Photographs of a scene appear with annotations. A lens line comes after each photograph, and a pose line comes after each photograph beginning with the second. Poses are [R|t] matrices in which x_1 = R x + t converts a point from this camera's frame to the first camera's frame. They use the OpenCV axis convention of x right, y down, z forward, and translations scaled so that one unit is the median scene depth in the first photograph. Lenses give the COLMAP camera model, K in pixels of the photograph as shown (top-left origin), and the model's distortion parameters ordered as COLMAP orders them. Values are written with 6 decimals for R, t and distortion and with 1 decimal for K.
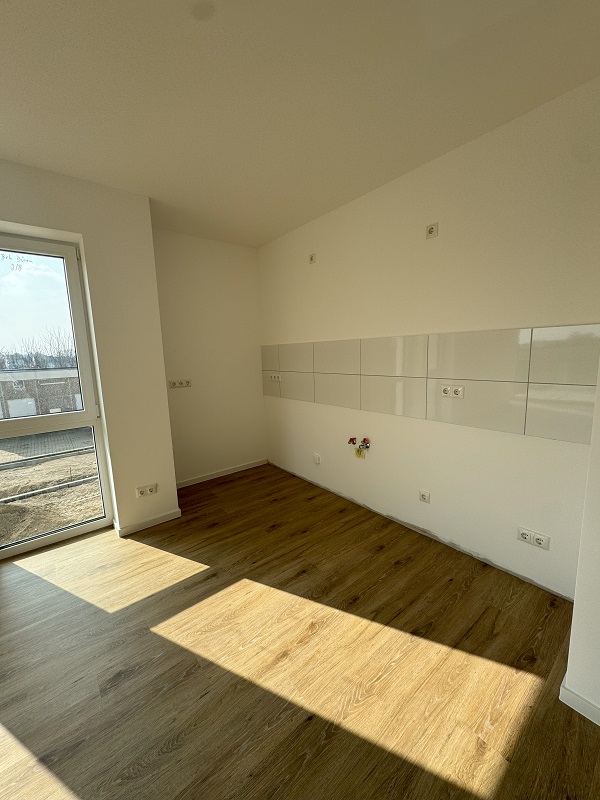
lens RADIAL K [[318.6, 0, 300.0], [0, 318.6, 400.0], [0, 0, 1]] dist [-0.000041, 0.000003]
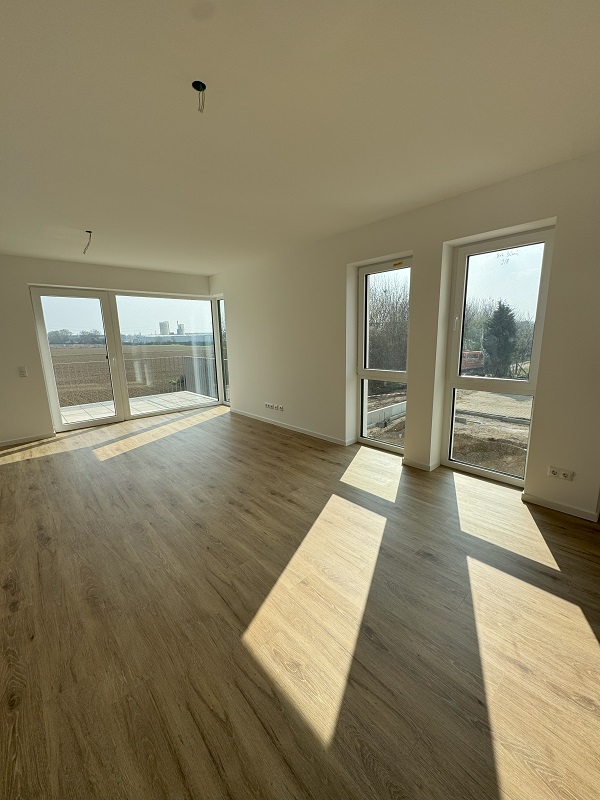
lens RADIAL K [[318.6, 0, 300.0], [0, 318.6, 400.0], [0, 0, 1]] dist [-0.000041, 0.000003]
pose [[0.054813, 0.223031, -0.973269, 0.465849], [-0.129292, 0.968114, 0.214568, -0.046399], [0.990090, 0.114075, 0.081901, 0.143406]]
